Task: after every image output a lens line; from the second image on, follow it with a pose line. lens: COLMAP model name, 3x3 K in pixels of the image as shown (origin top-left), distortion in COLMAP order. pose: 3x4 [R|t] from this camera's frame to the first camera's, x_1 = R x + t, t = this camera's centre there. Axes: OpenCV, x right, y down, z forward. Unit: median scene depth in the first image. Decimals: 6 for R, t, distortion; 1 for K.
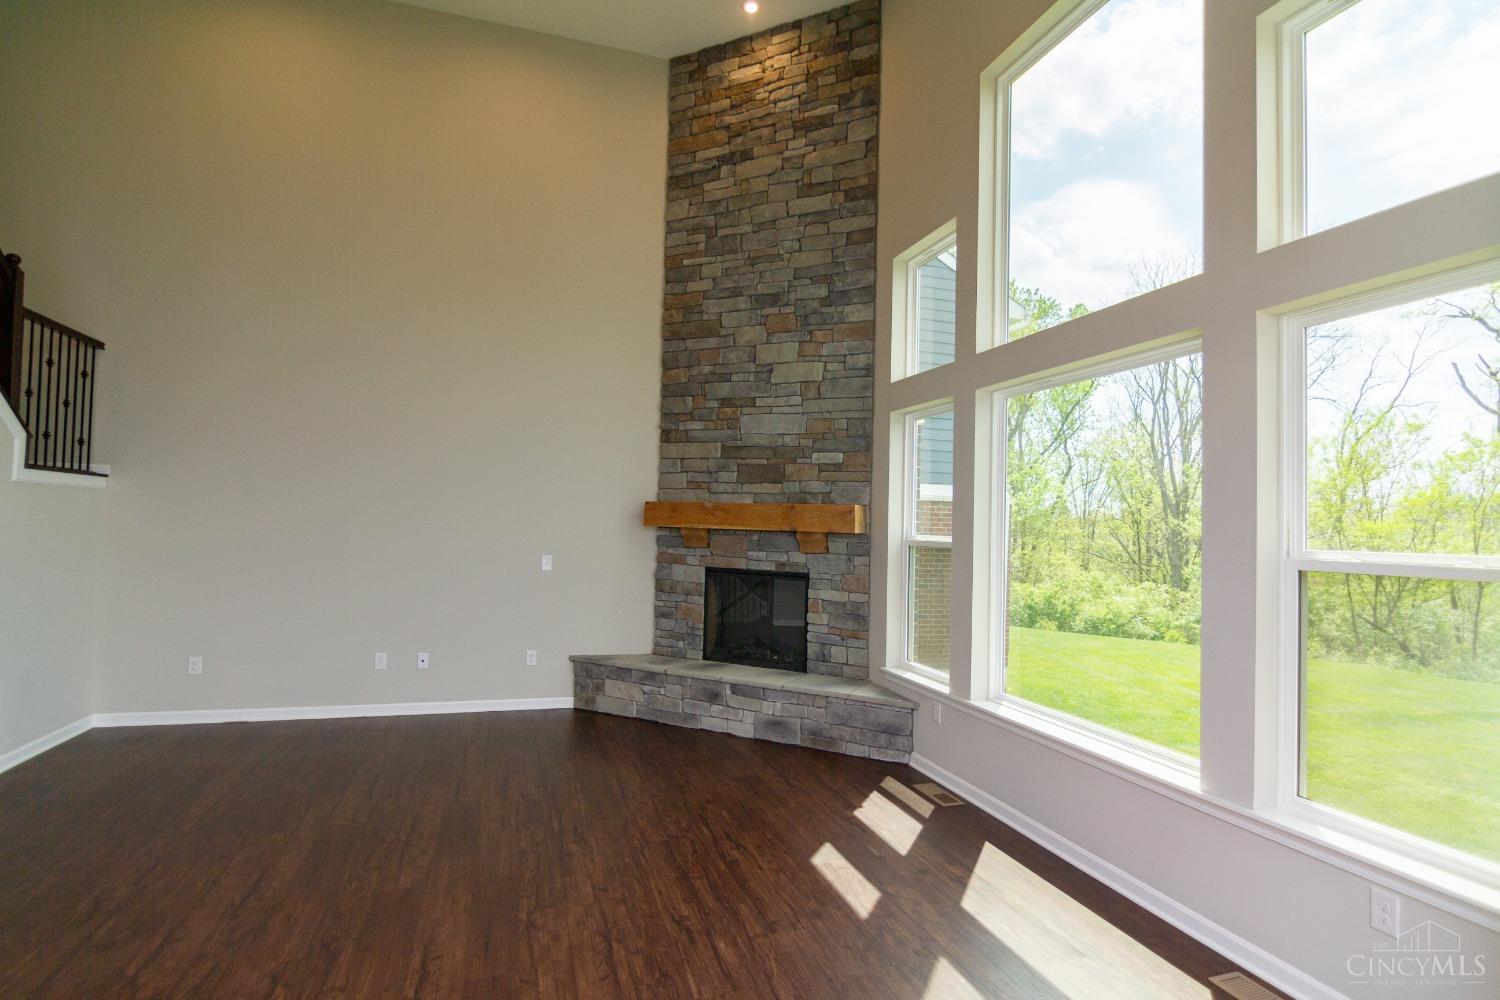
lens RADIAL K [[760.6, 0, 741.2], [0, 760.6, 502.8], [0, 0, 1]] dist [0.003459, -0.003473]
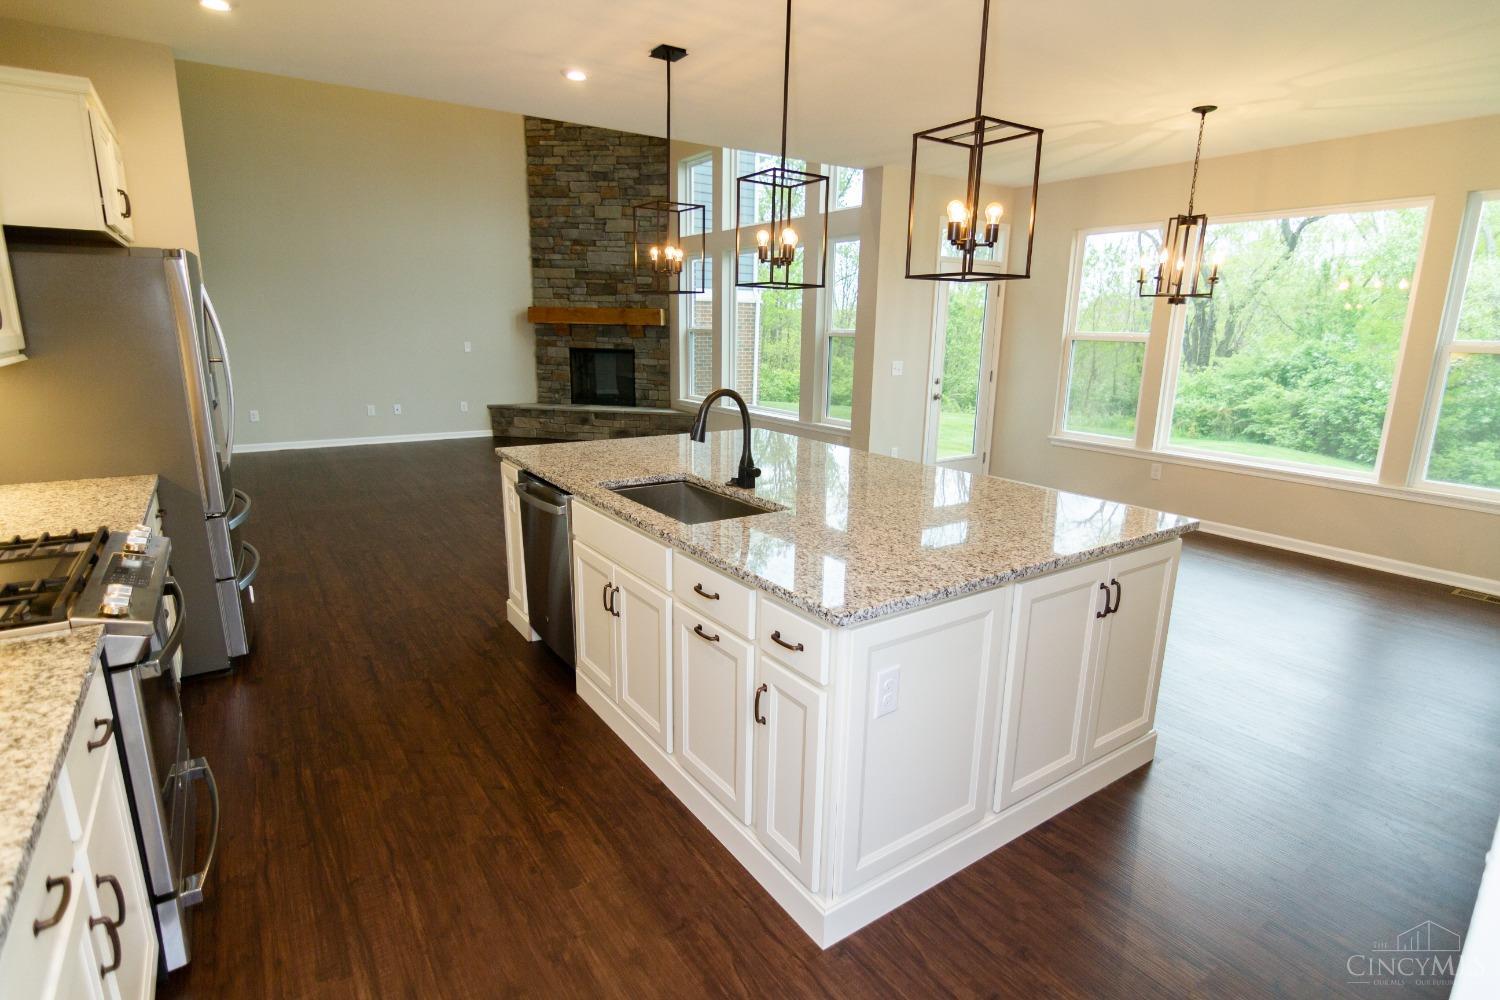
lens RADIAL K [[760.6, 0, 747.3], [0, 760.6, 501.6], [0, 0, 1]] dist [0.003459, -0.003473]
pose [[0.954984, -0.079591, 0.285780, -0.178223], [0.000597, 0.963851, 0.266442, -0.033161], [-0.296655, -0.254277, 0.920510, -0.722235]]
